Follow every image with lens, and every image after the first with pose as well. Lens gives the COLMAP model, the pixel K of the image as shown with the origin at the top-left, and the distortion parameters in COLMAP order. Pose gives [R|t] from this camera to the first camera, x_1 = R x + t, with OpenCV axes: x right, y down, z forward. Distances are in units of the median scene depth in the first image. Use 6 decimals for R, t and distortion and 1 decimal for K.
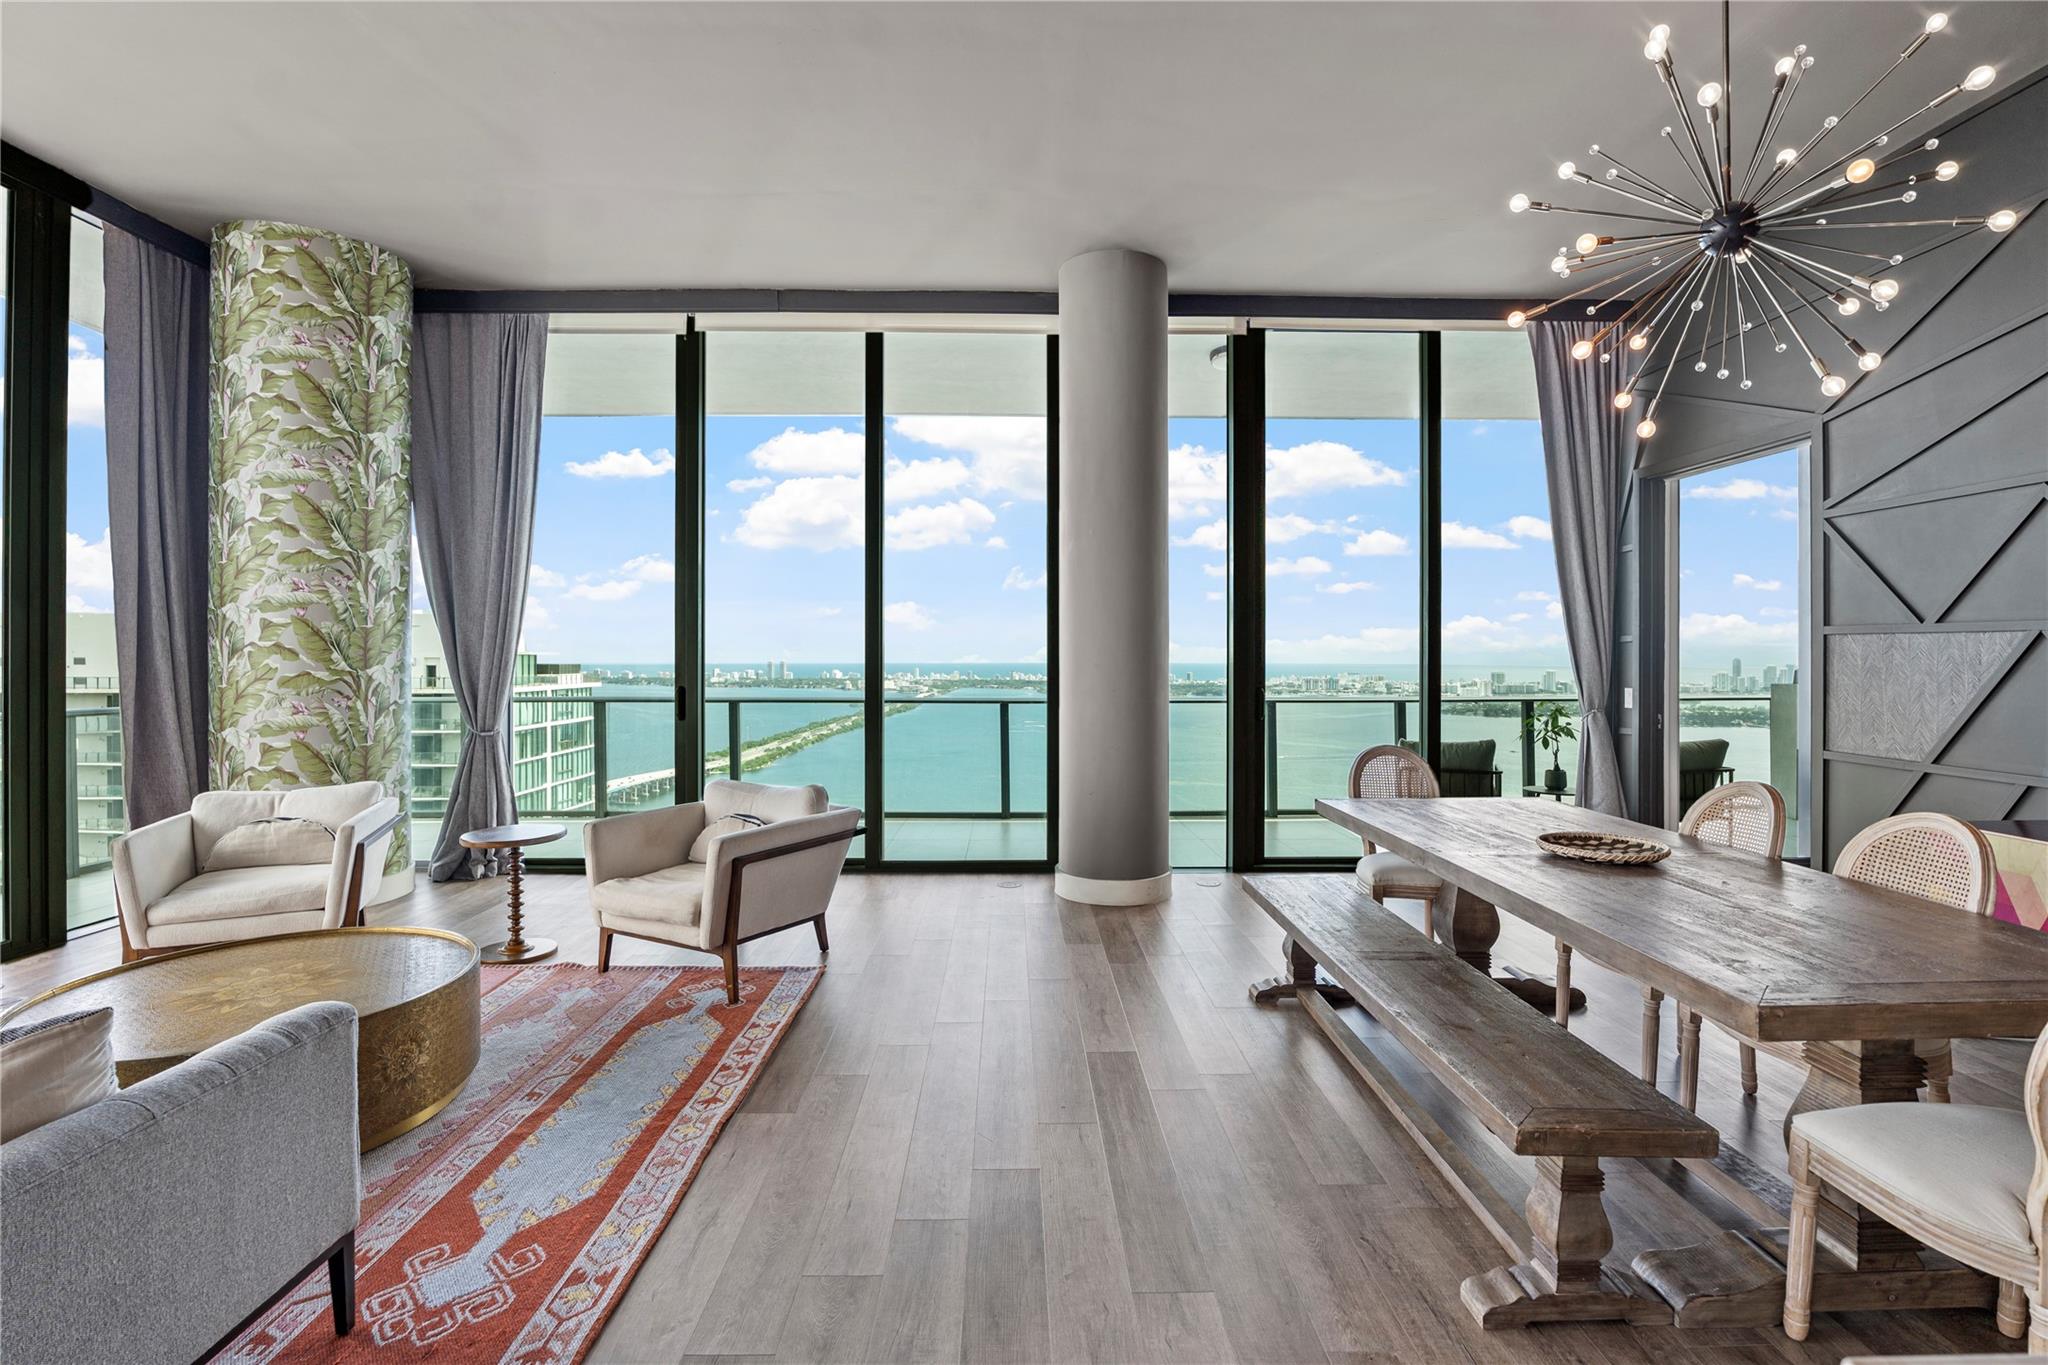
lens RADIAL K [[925.3, 0, 1017.7], [0, 925.3, 661.2], [0, 0, 1]] dist [-0.015513, -0.000394]
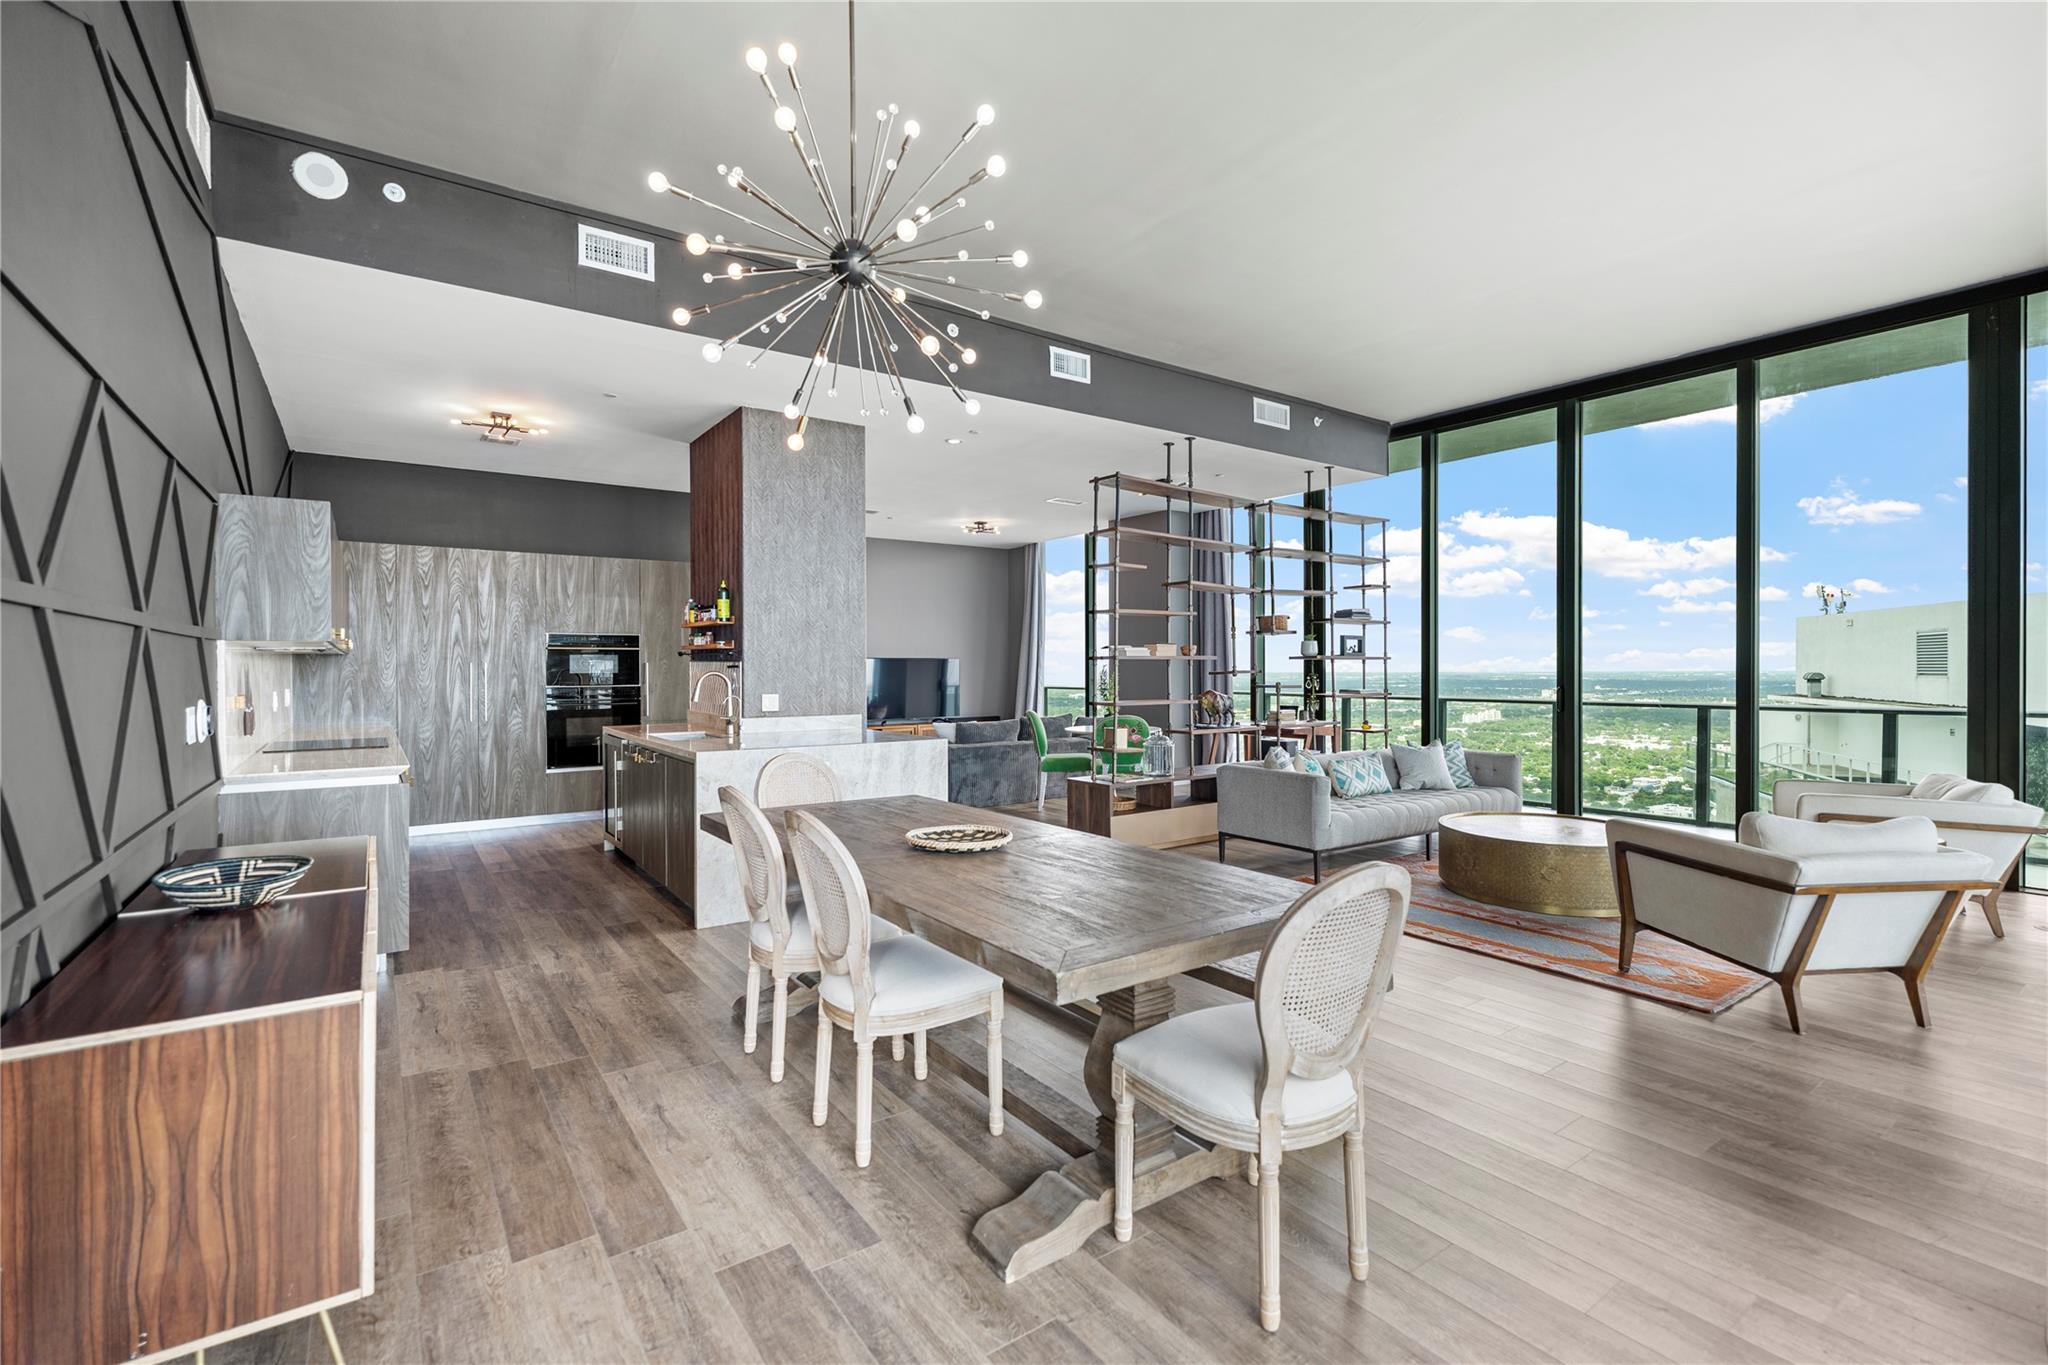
lens RADIAL K [[905.3, 0, 1012.6], [0, 905.3, 671.0], [0, 0, 1]] dist [0.000168, 0.000014]
pose [[-0.823969, 0.004652, -0.566615, 0.677546], [-0.000312, 0.999962, 0.008664, -0.001567], [0.566634, 0.007316, -0.823937, 1.087689]]
